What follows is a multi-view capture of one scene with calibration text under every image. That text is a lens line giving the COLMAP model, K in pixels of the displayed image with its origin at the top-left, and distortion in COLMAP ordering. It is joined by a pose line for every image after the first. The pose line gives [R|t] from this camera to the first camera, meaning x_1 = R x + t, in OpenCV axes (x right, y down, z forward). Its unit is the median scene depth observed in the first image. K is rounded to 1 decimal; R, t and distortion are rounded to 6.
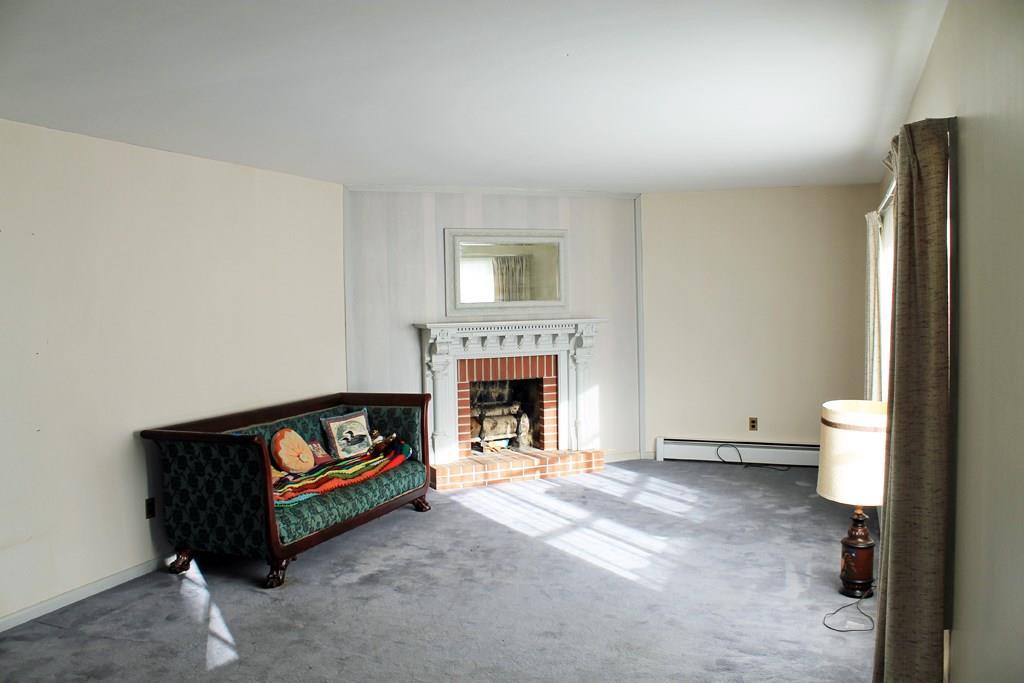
lens RADIAL K [[839.2, 0, 510.9], [0, 839.2, 338.9], [0, 0, 1]] dist [-0.139899, 0.041669]
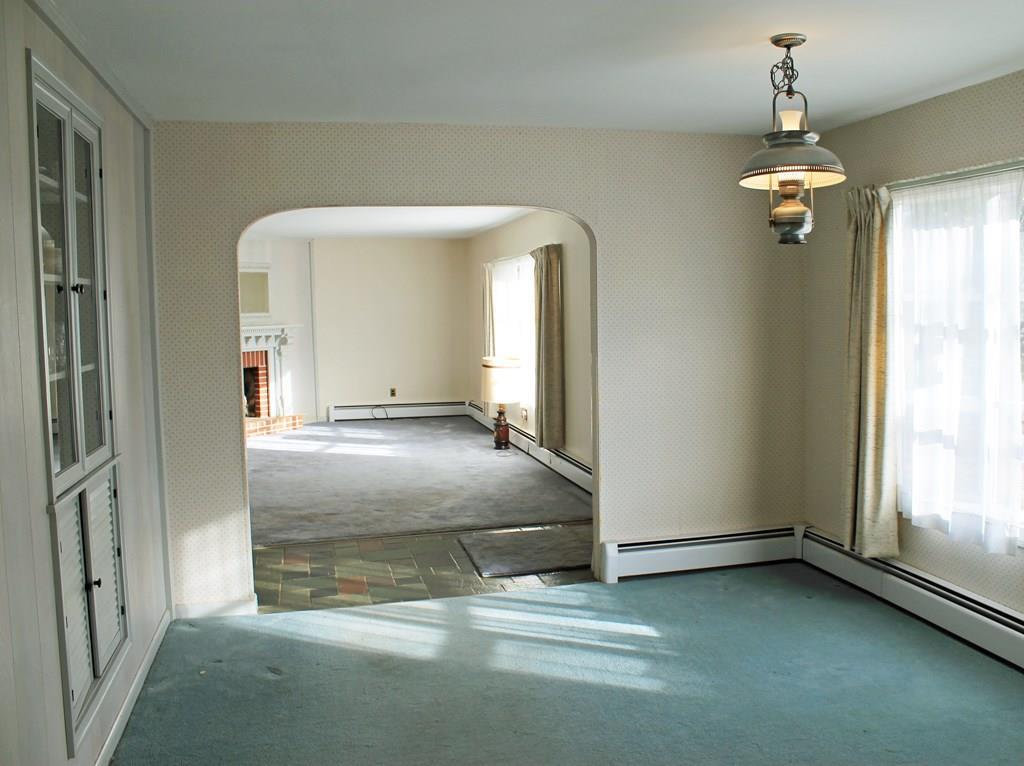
lens RADIAL K [[941.3, 0, 509.0], [0, 941.3, 382.1], [0, 0, 1]] dist [-0.025428, -0.002371]
pose [[0.829242, -0.042561, 0.557267, -0.505827], [0.032438, 0.999080, 0.028035, 0.041841], [-0.557947, -0.005172, 0.829860, -0.574959]]
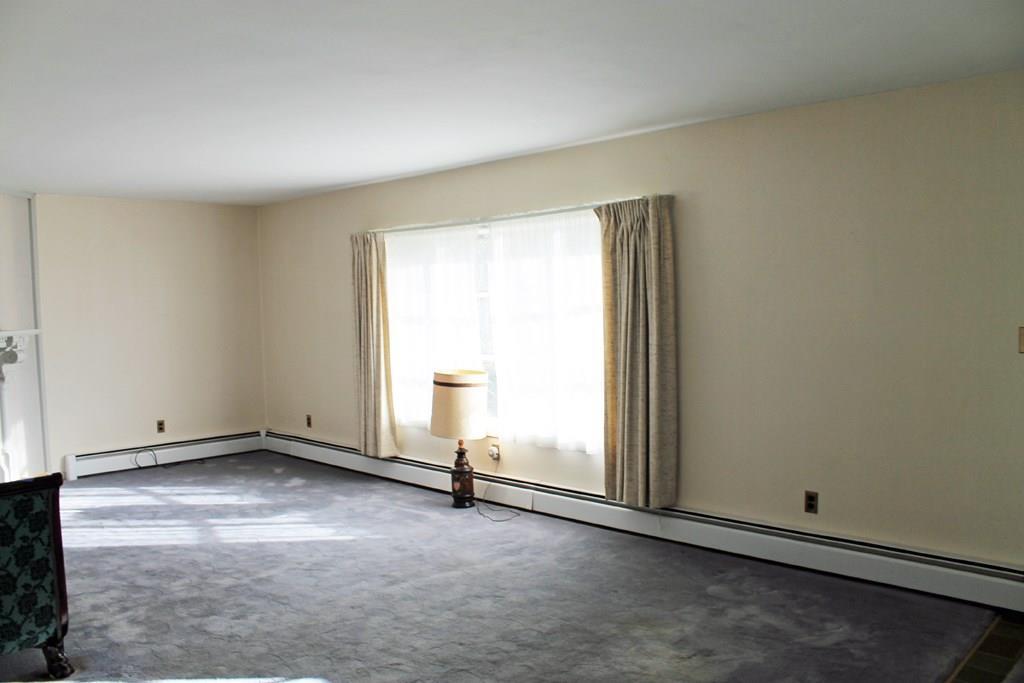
lens RADIAL K [[839.2, 0, 514.0], [0, 839.2, 344.1], [0, 0, 1]] dist [-0.139899, 0.041669]
pose [[0.391121, -0.046943, 0.919141, -0.475135], [0.063818, 0.997678, 0.023798, 0.003669], [-0.918124, 0.049350, 0.393208, 0.186951]]
